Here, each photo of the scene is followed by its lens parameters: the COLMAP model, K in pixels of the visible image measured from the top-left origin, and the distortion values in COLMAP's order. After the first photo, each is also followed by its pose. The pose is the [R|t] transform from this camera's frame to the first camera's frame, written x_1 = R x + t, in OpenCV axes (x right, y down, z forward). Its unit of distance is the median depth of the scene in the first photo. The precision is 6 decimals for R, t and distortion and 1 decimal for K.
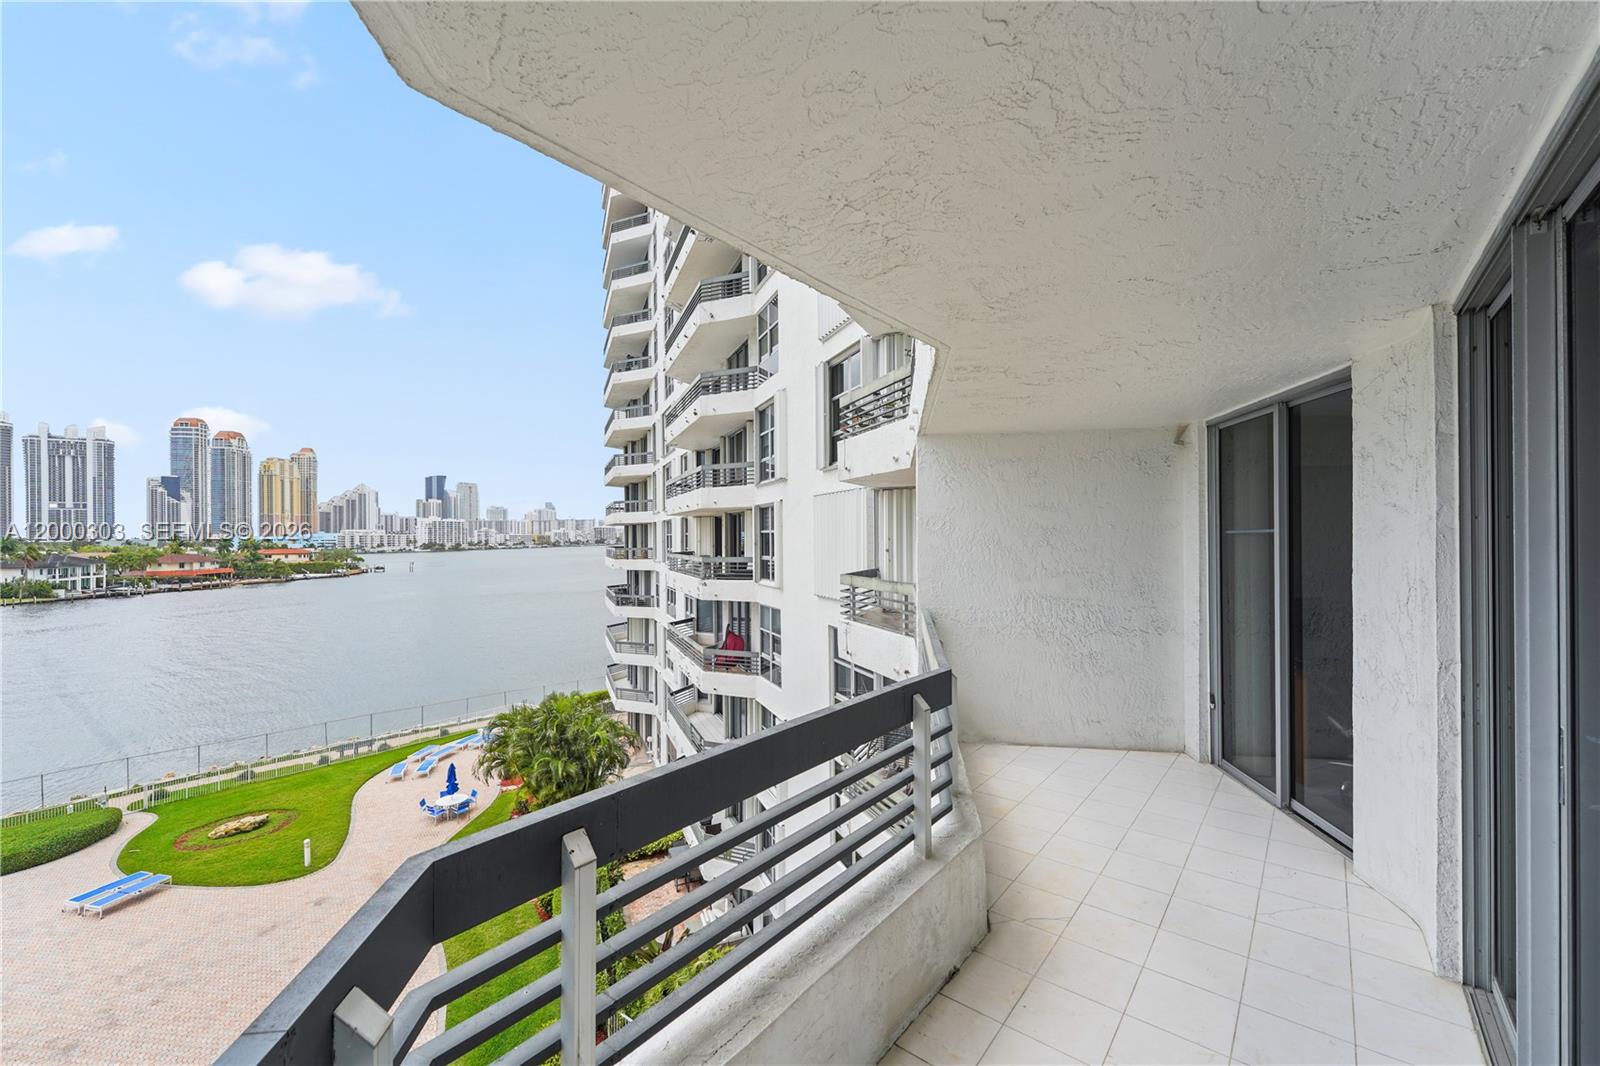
lens RADIAL K [[637.5, 0, 793.8], [0, 637.5, 533.3], [0, 0, 1]] dist [0.007051, -0.002799]
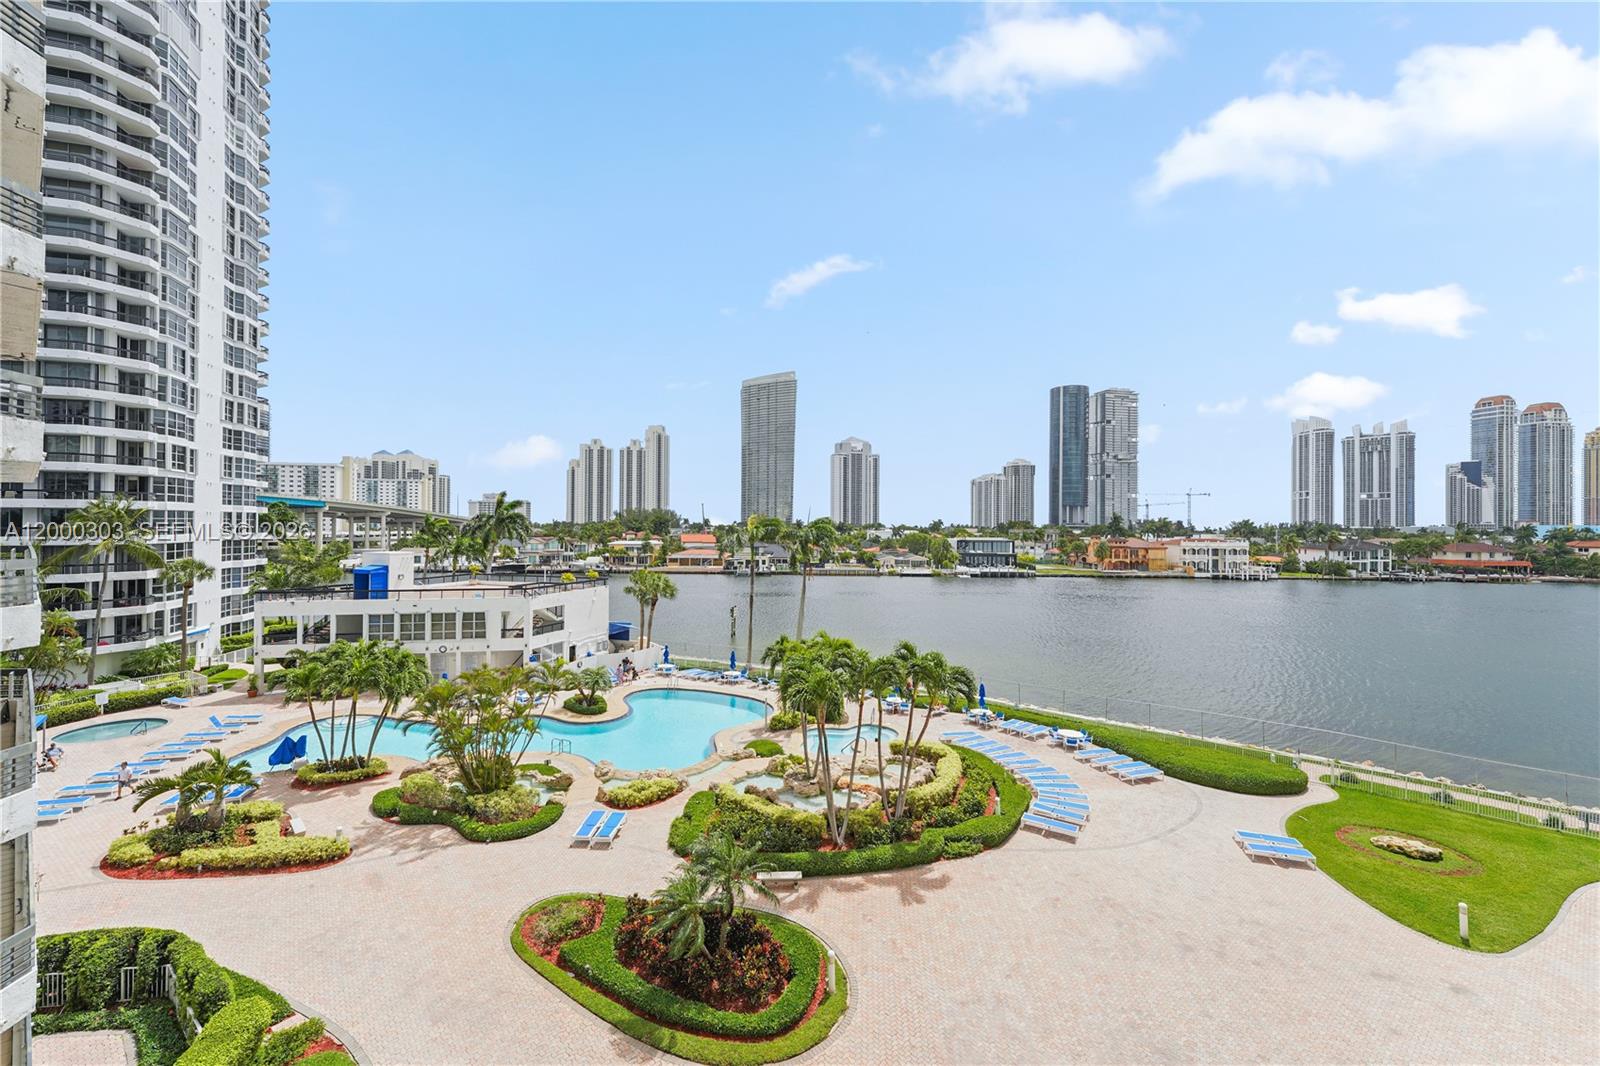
lens RADIAL K [[637.5, 0, 787.9], [0, 637.5, 515.5], [0, 0, 1]] dist [0.007051, -0.002799]
pose [[-0.019676, -0.003555, -0.999800, 0.044415], [-0.004926, 0.999982, -0.003459, 0.003064], [0.999794, 0.004857, -0.019694, 0.152484]]
